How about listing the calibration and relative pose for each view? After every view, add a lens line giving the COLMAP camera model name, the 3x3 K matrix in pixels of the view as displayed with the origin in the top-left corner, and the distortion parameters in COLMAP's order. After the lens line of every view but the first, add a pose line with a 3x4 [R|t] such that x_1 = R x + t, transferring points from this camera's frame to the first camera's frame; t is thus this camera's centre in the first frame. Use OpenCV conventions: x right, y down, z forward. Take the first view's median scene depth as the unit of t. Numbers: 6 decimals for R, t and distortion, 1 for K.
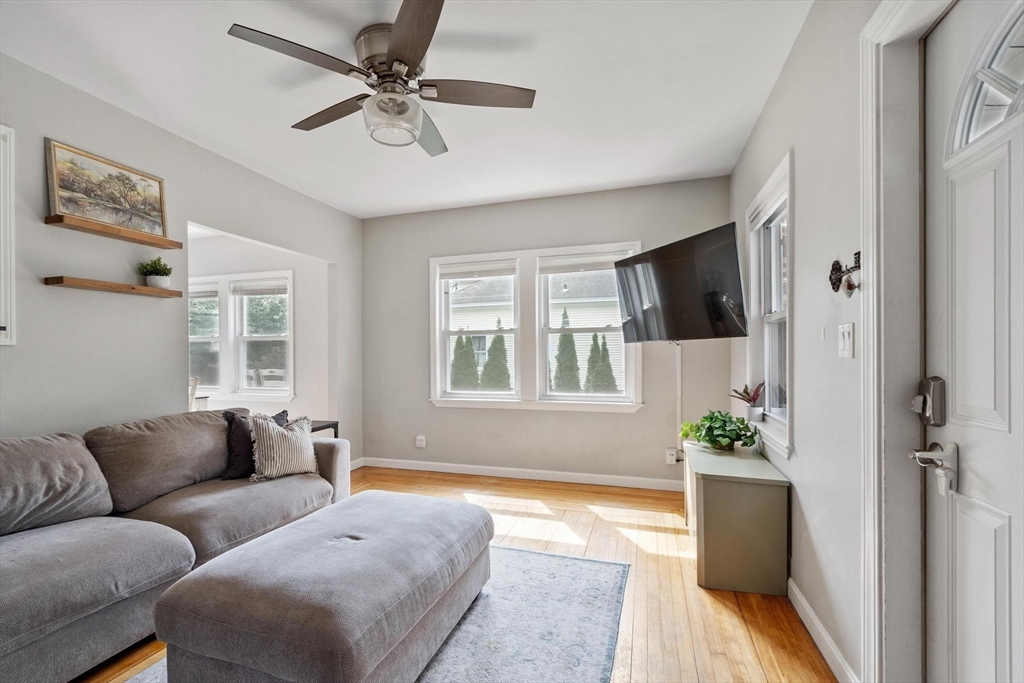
lens RADIAL K [[450.0, 0, 494.1], [0, 450.0, 352.9], [0, 0, 1]] dist [-0.000105, 0.000037]
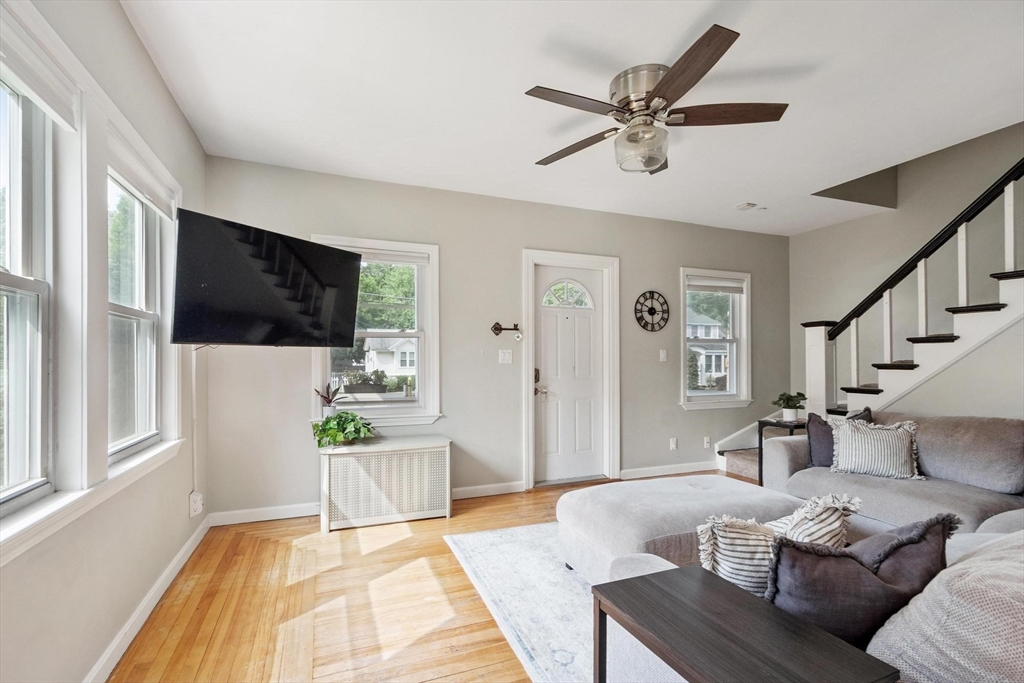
lens RADIAL K [[450.0, 0, 494.1], [0, 450.0, 352.9], [0, 0, 1]] dist [-0.000105, 0.000037]
pose [[-0.629001, 0.018170, 0.777192, -0.505348], [0.001378, 0.999751, -0.022259, 0.005838], [-0.777403, -0.012930, -0.628870, 1.157094]]
